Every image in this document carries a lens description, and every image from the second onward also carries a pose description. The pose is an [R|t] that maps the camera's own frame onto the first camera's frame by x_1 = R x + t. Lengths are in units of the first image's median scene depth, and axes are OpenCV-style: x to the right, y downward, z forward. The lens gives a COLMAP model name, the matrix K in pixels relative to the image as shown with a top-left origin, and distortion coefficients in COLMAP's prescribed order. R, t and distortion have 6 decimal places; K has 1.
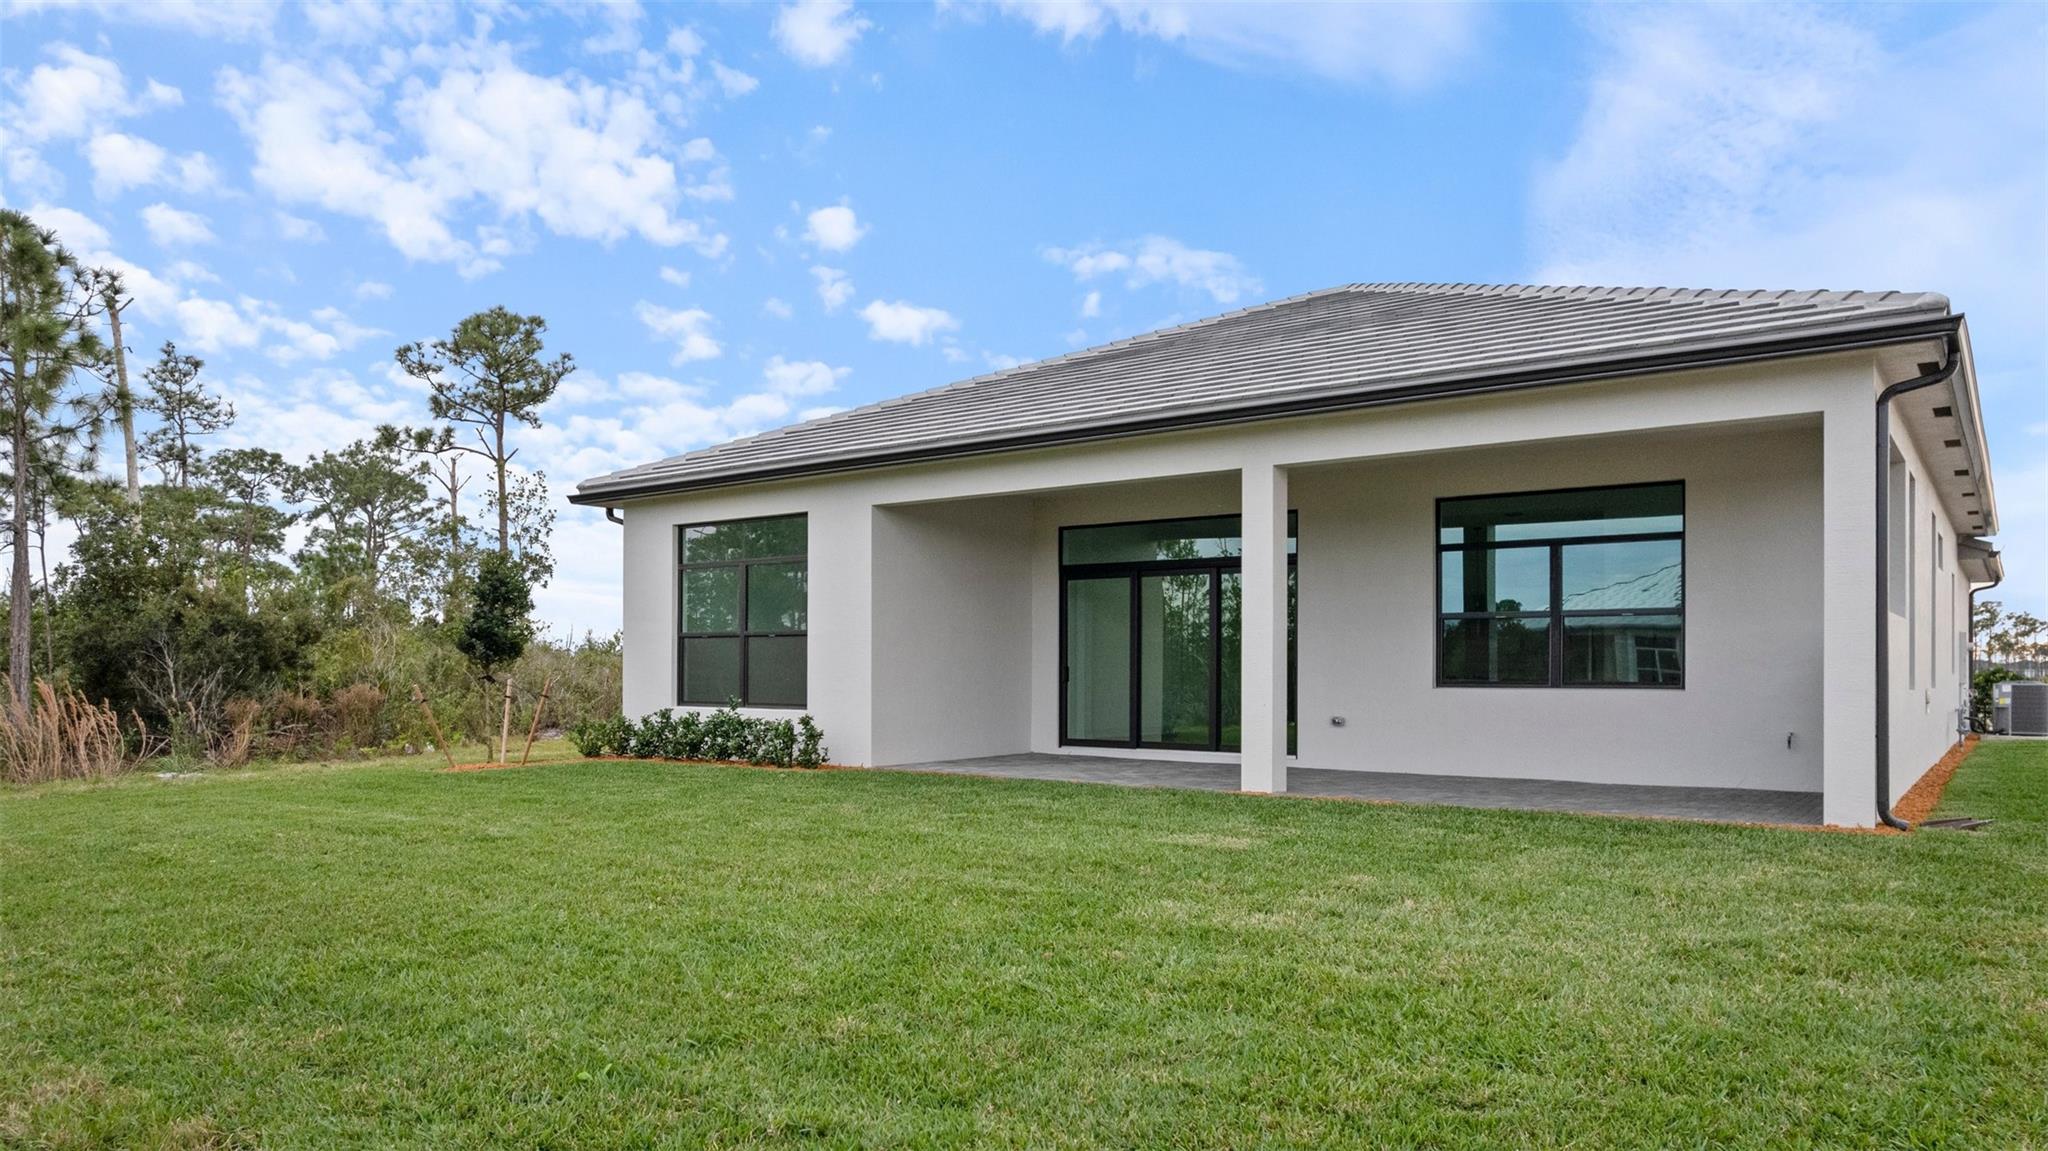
lens RADIAL K [[1339.8, 0, 1024.0], [0, 1339.8, 575.5], [0, 0, 1]] dist [-0.076879, 0.060828]
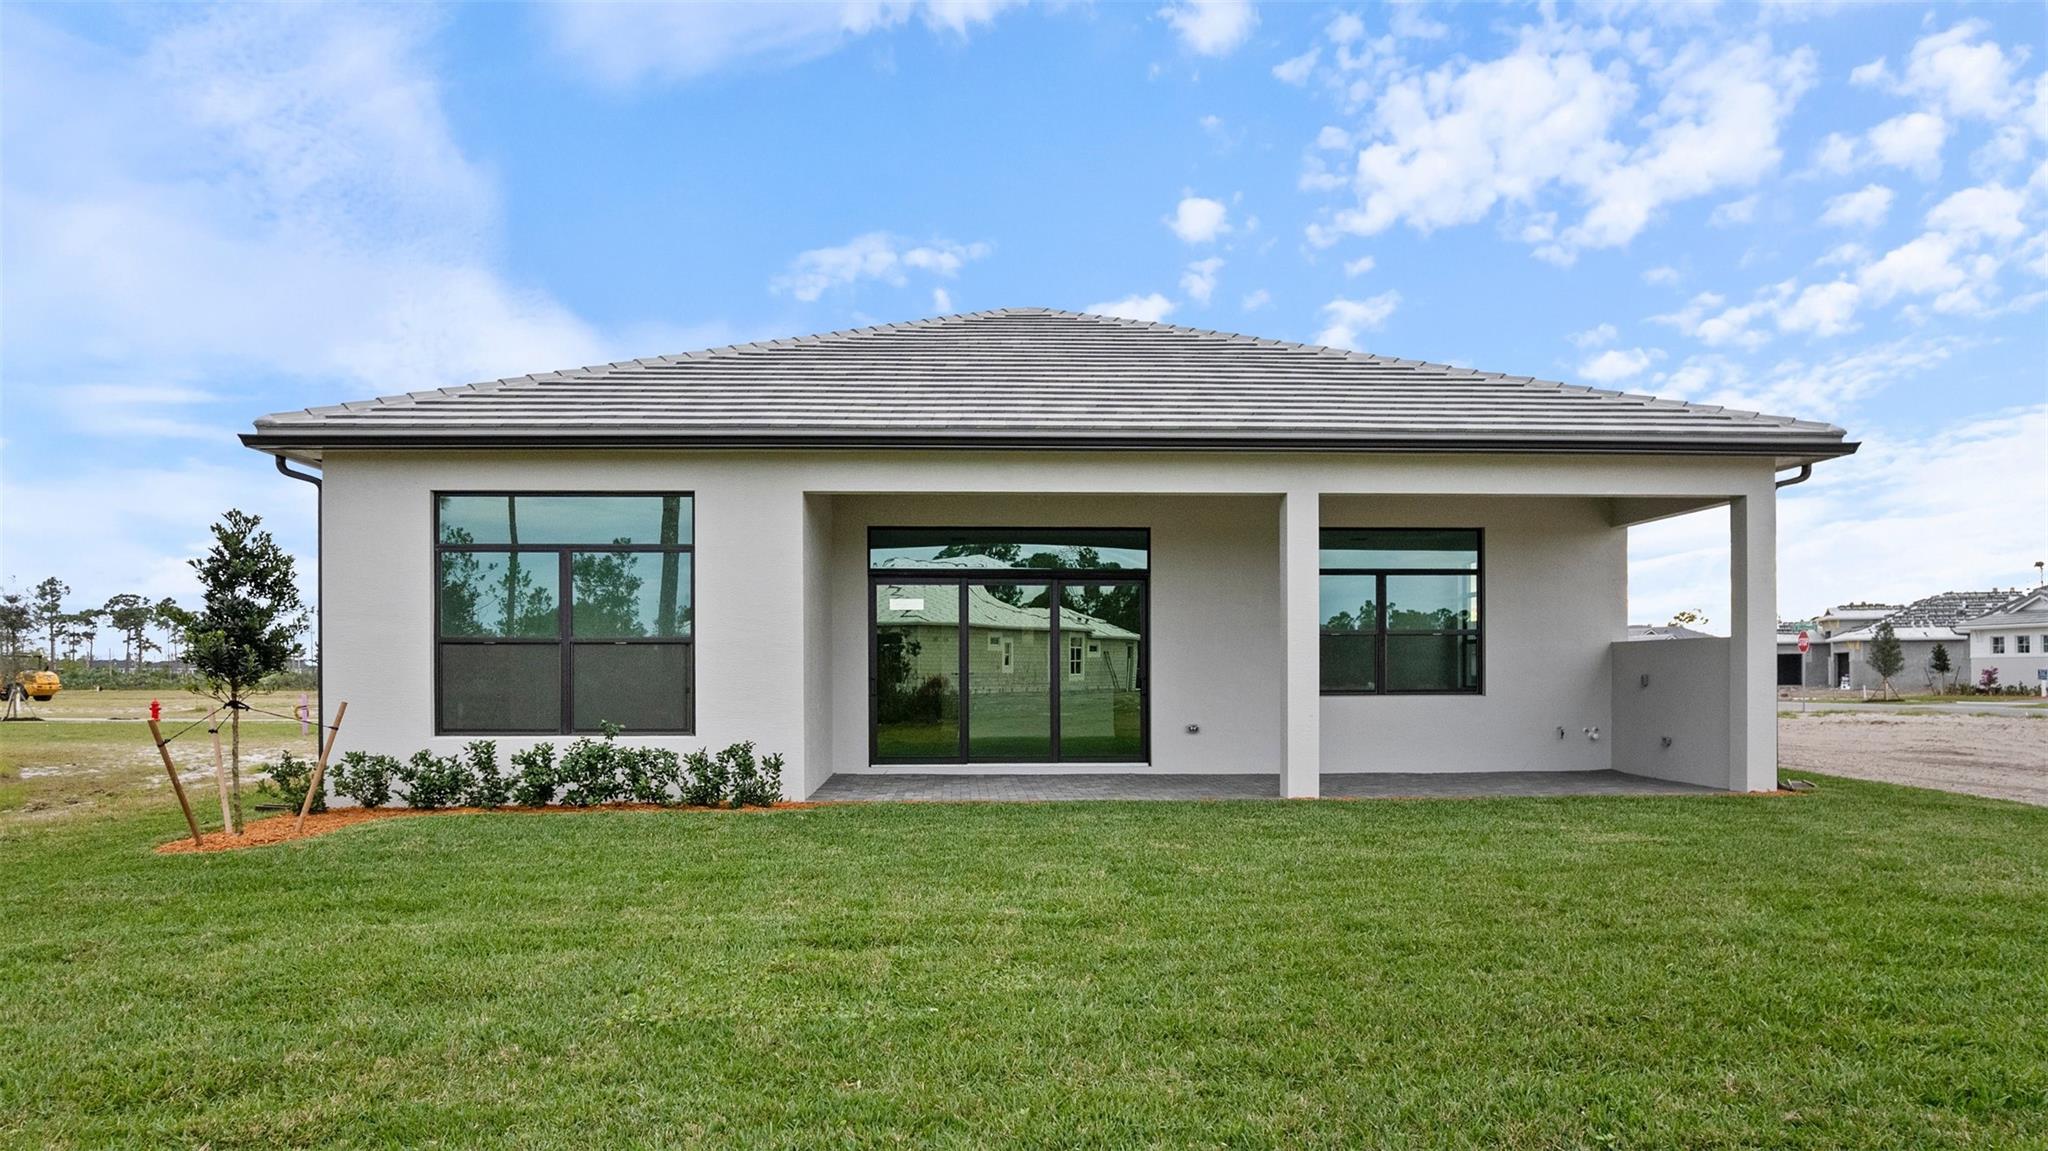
lens RADIAL K [[1339.8, 0, 1024.0], [0, 1339.8, 575.5], [0, 0, 1]] dist [-0.076879, 0.060828]
pose [[0.764860, 0.040015, 0.642953, -0.533861], [-0.041061, 0.999068, -0.013332, 0.005989], [-0.642887, -0.016203, 0.765790, 0.251160]]
